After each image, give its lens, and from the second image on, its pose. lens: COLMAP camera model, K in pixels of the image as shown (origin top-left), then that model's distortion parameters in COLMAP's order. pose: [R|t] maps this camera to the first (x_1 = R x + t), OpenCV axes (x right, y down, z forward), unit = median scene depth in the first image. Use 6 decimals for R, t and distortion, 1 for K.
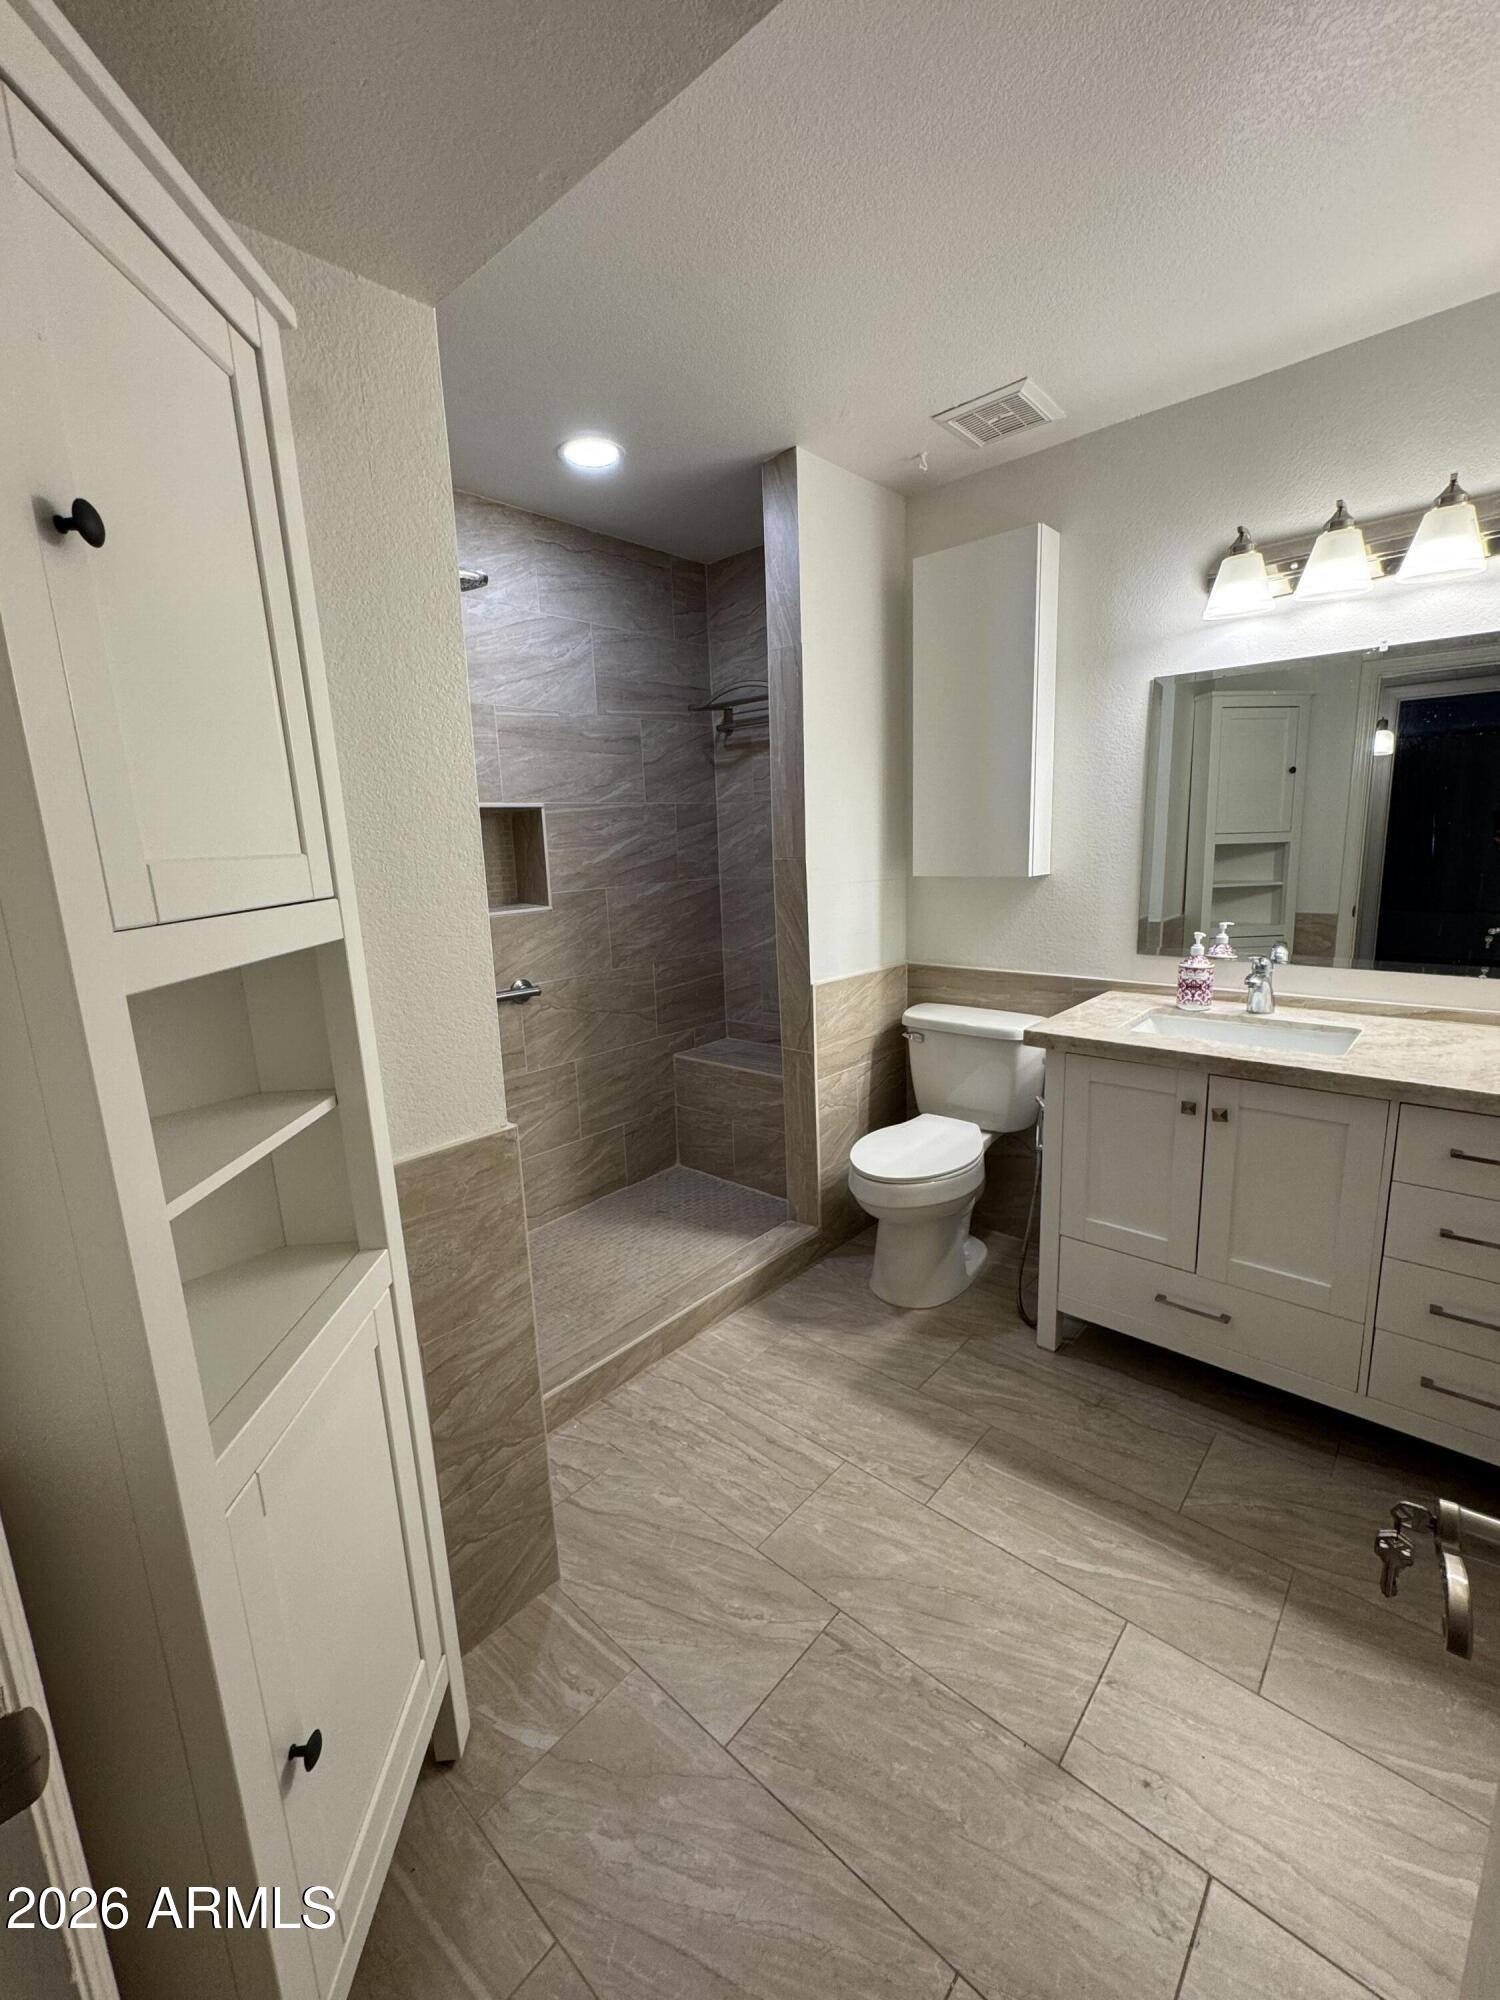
lens RADIAL K [[822.4, 0, 752.0], [0, 822.4, 1001.2], [0, 0, 1]] dist [-0.003668, 0.001058]
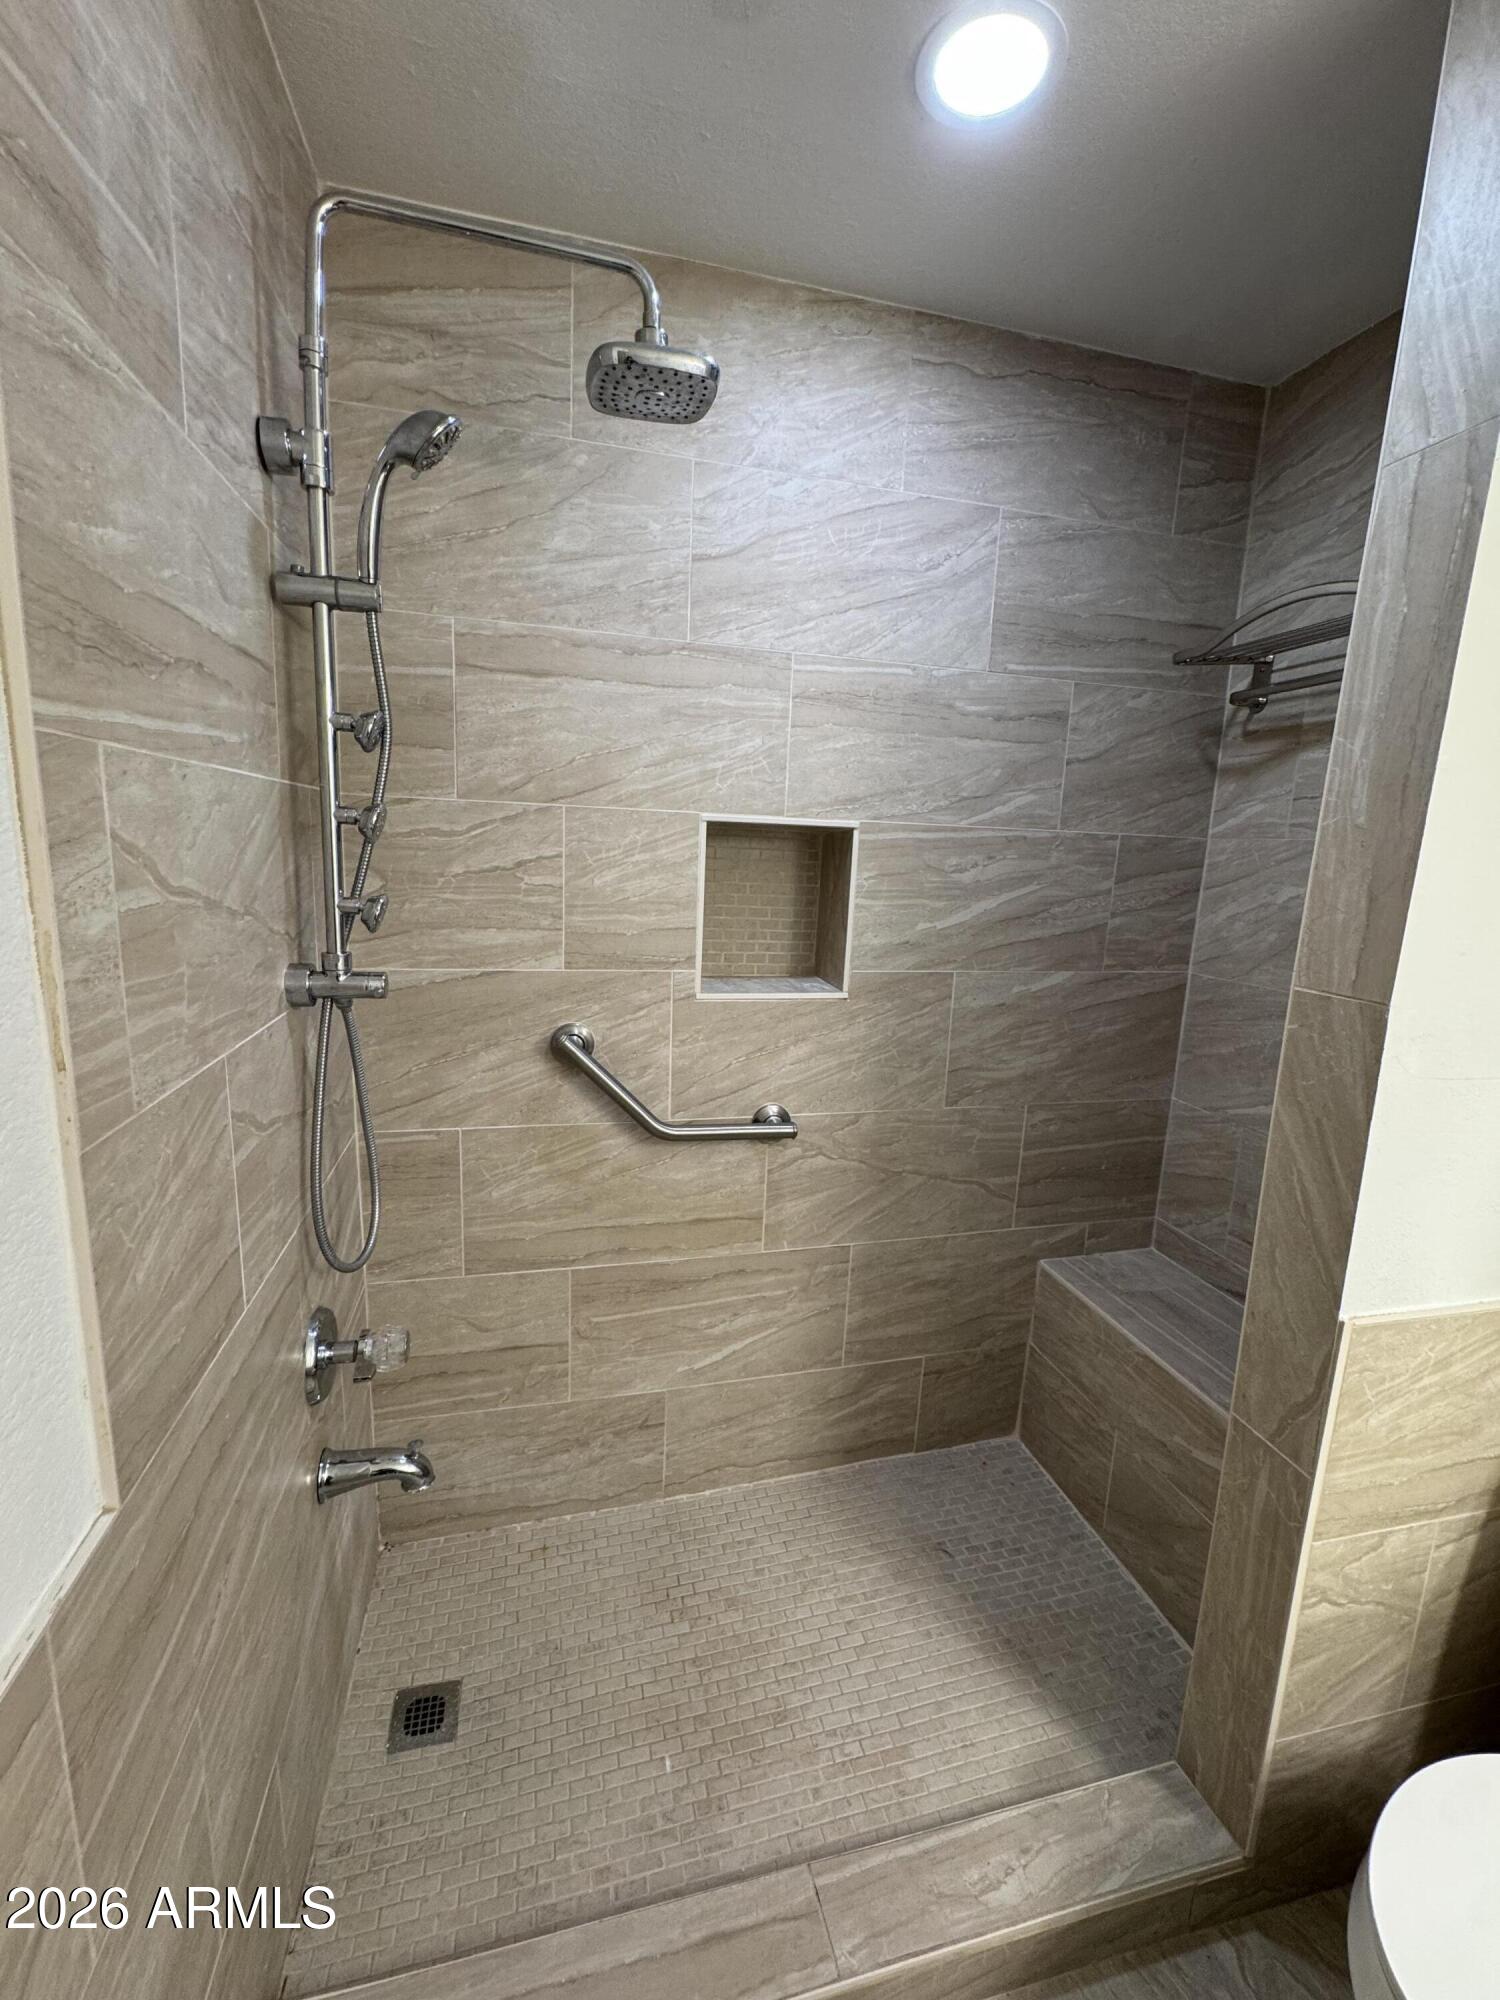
lens RADIAL K [[822.4, 0, 760.9], [0, 822.4, 1001.1], [0, 0, 1]] dist [-0.003668, 0.001058]
pose [[0.829500, 0.170916, -0.531711, 0.021647], [-0.179041, 0.983156, 0.036716, -0.113603], [0.529031, 0.064742, 0.846129, 0.434412]]
